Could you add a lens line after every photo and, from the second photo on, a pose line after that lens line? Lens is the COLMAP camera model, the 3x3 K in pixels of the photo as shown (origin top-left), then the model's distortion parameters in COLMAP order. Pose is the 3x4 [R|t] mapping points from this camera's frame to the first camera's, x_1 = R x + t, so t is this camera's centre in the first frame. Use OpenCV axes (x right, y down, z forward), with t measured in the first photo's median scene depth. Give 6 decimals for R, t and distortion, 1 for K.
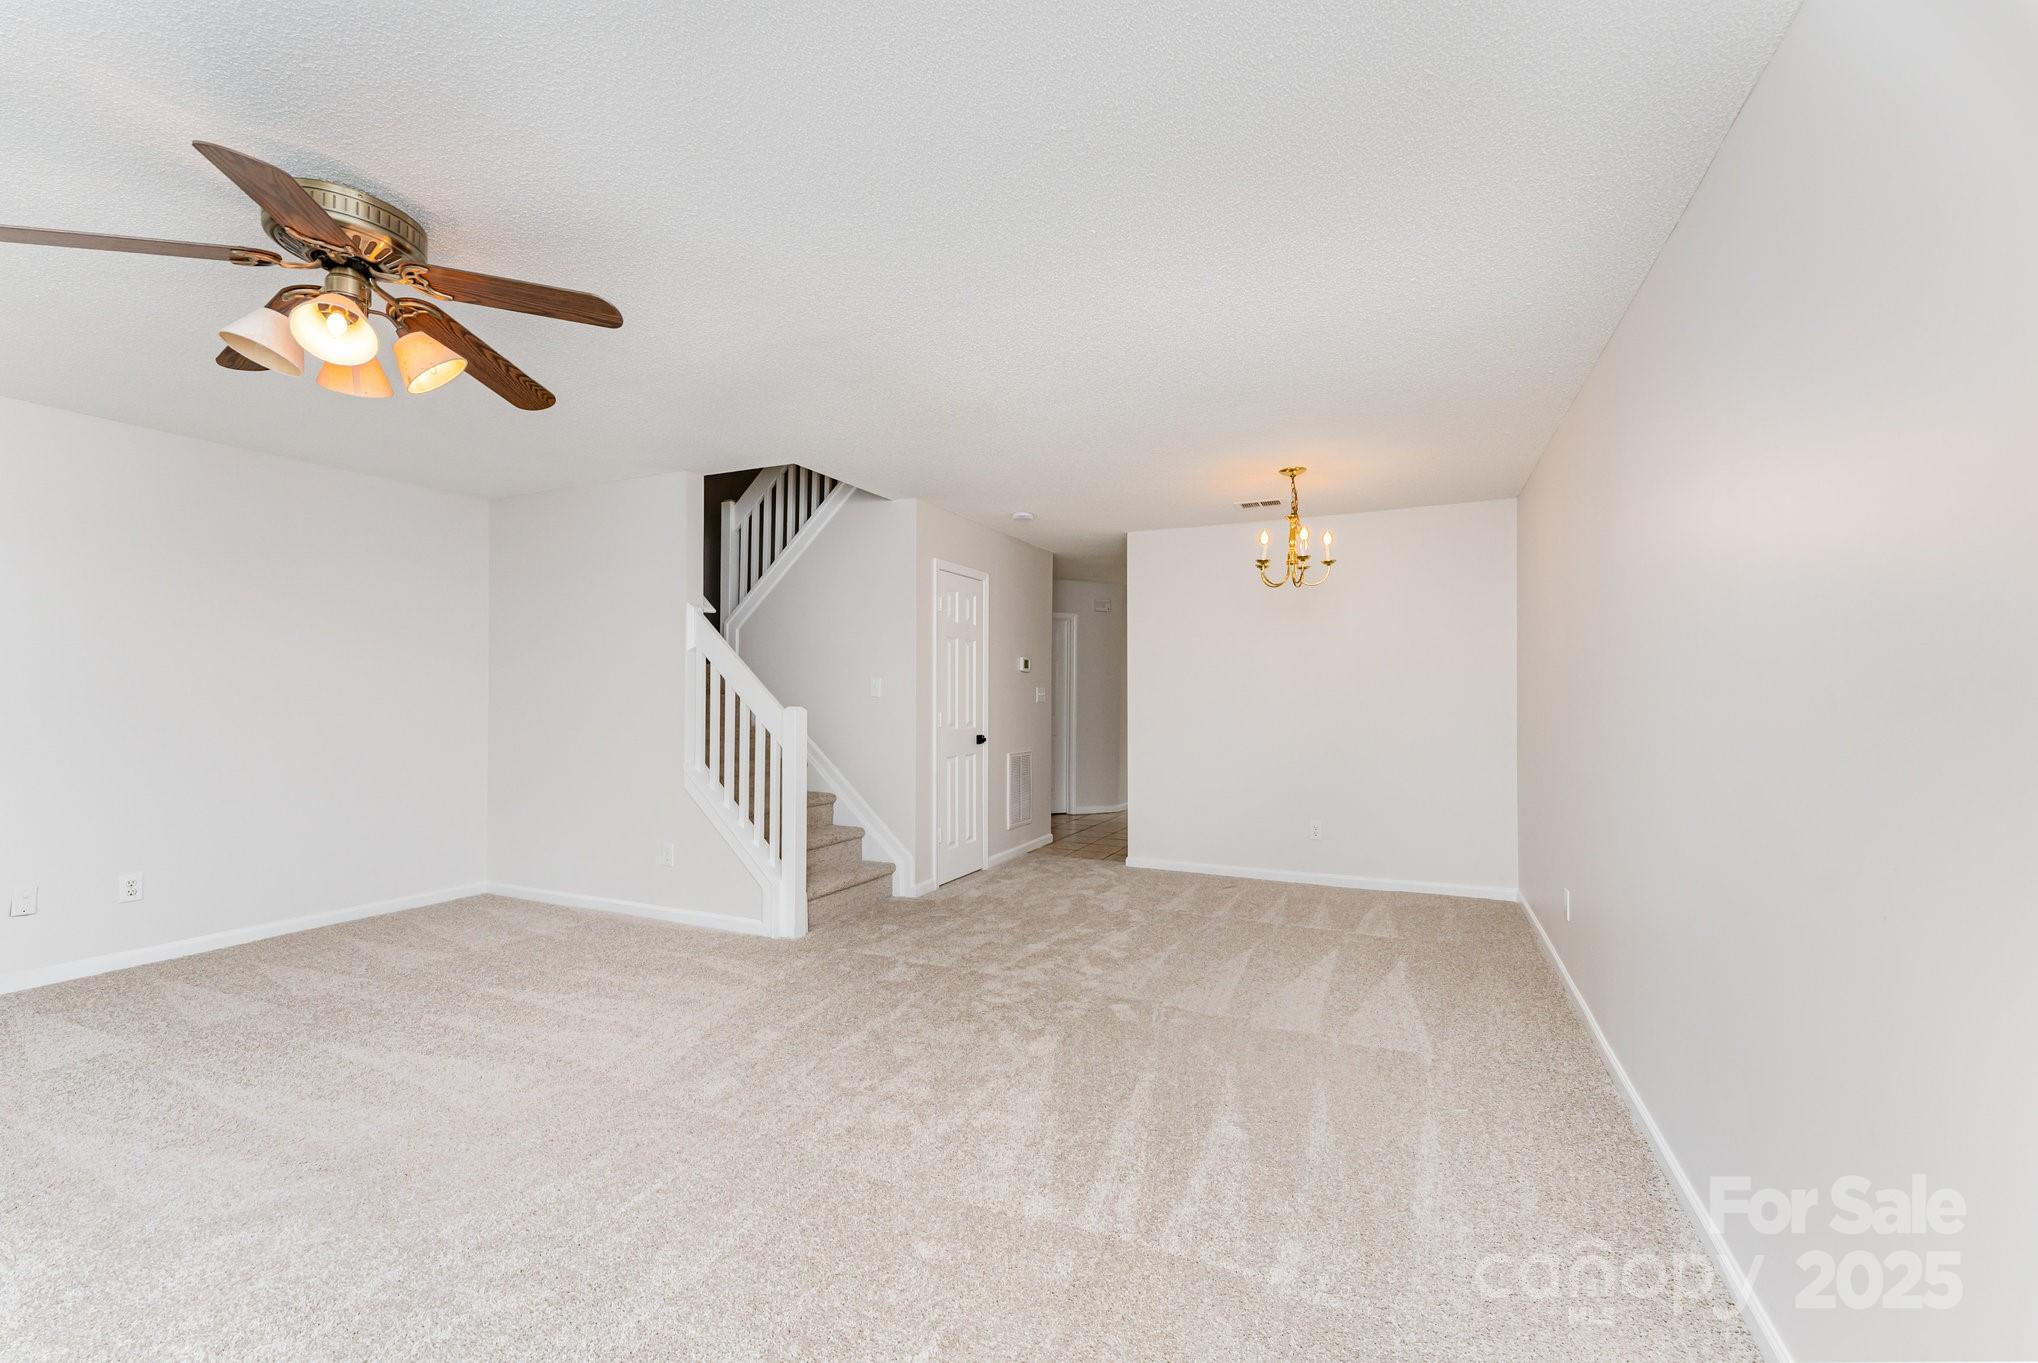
lens RADIAL K [[832.8, 0, 1009.8], [0, 832.8, 672.0], [0, 0, 1]] dist [0.031208, 0.000404]
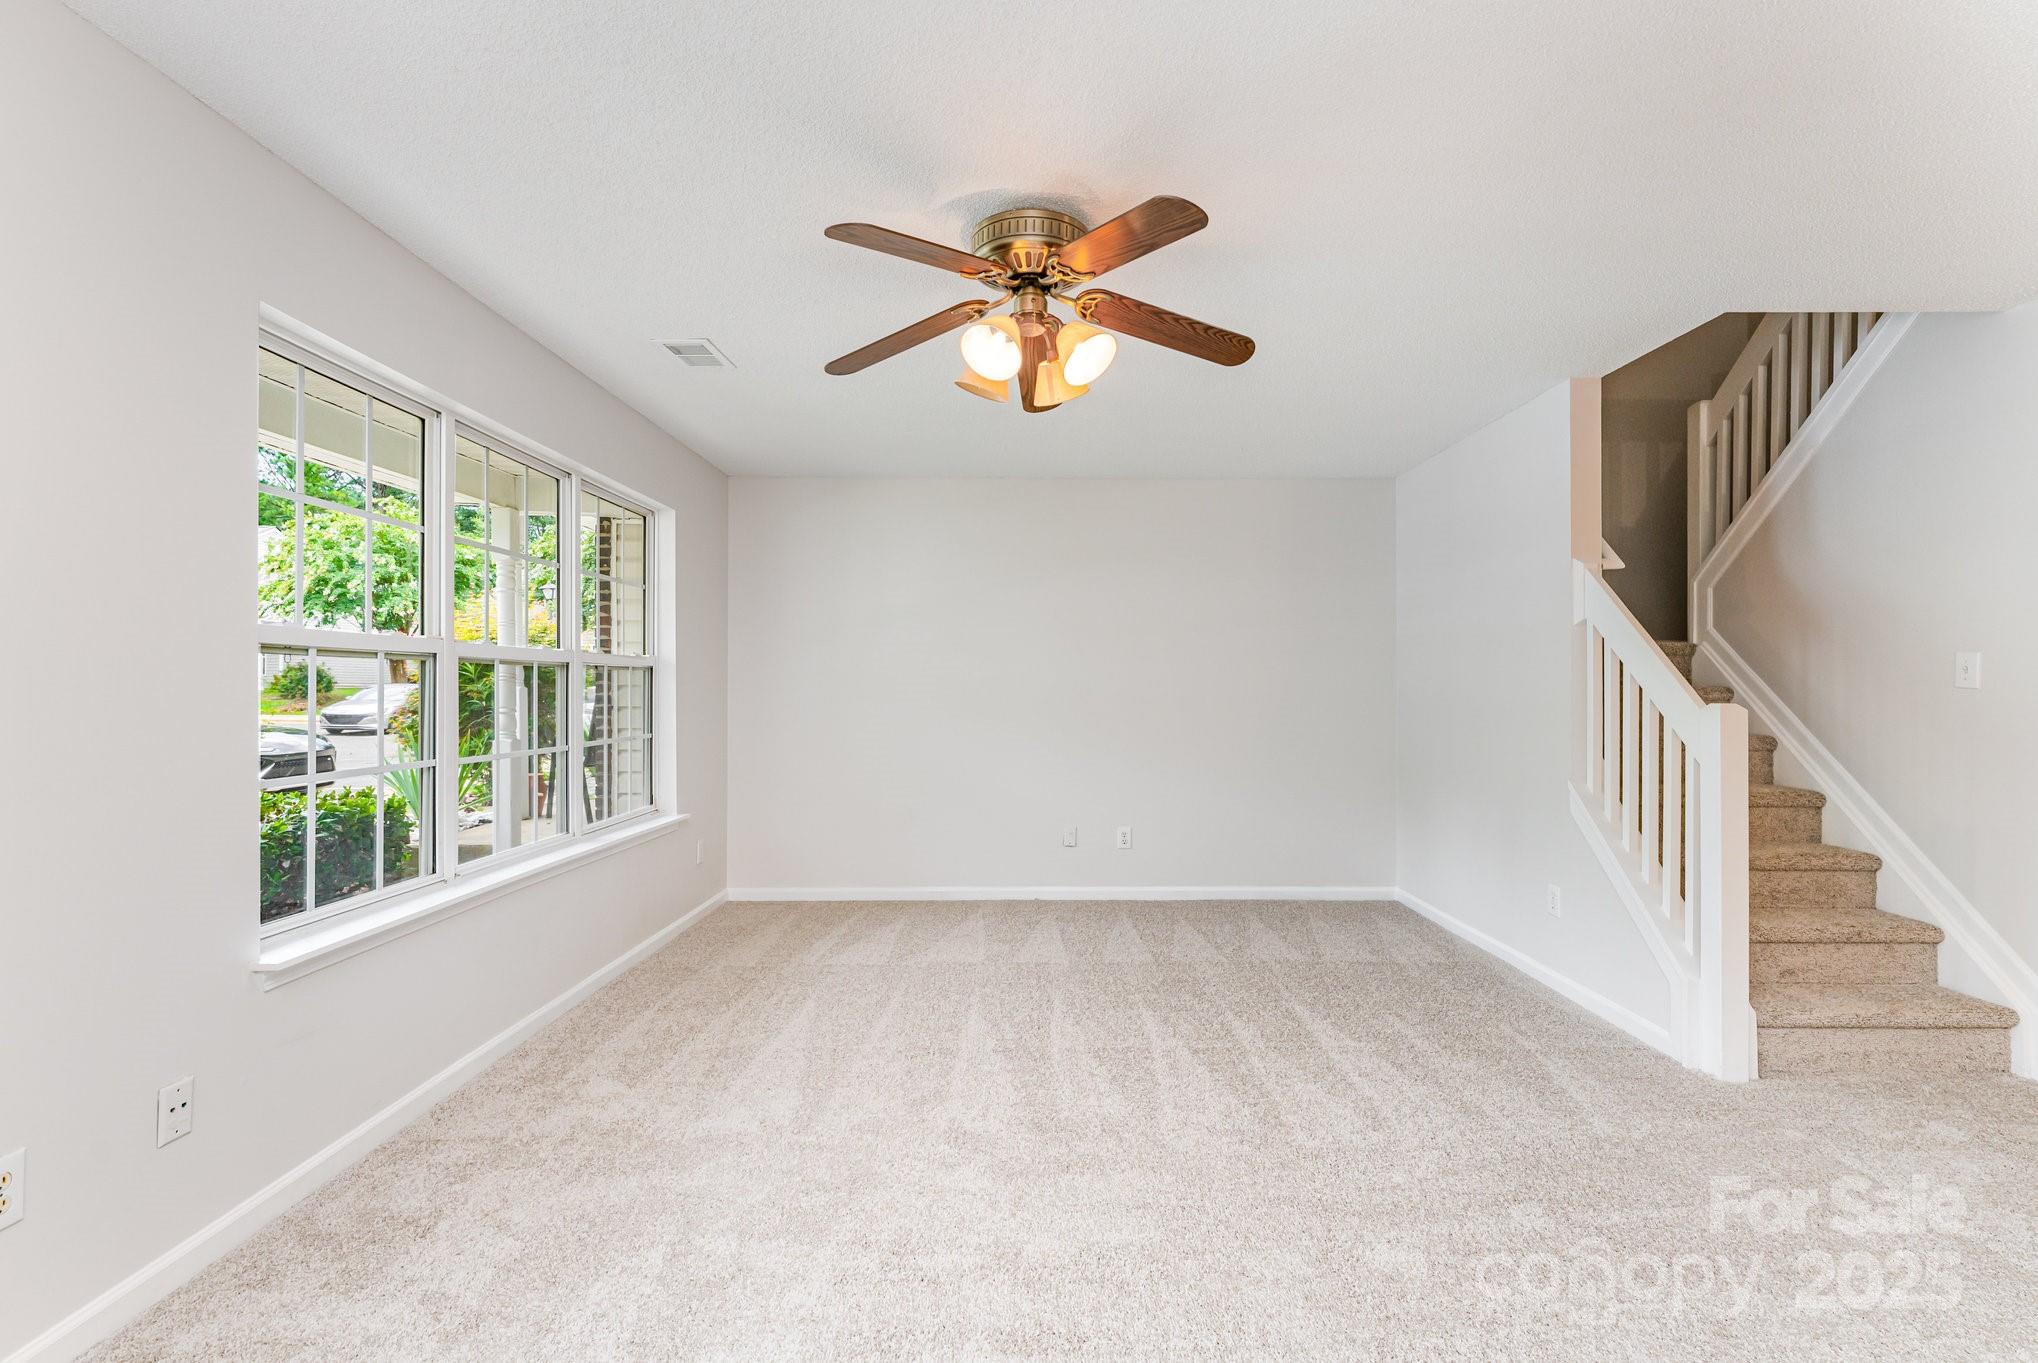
lens RADIAL K [[899.8, 0, 1019.3], [0, 899.8, 675.3], [0, 0, 1]] dist [0.002354, 0.000720]
pose [[0.444201, -0.017727, -0.895752, 0.107166], [0.030764, 0.999516, -0.004524, 0.007207], [0.895399, -0.025547, 0.444531, 0.237102]]
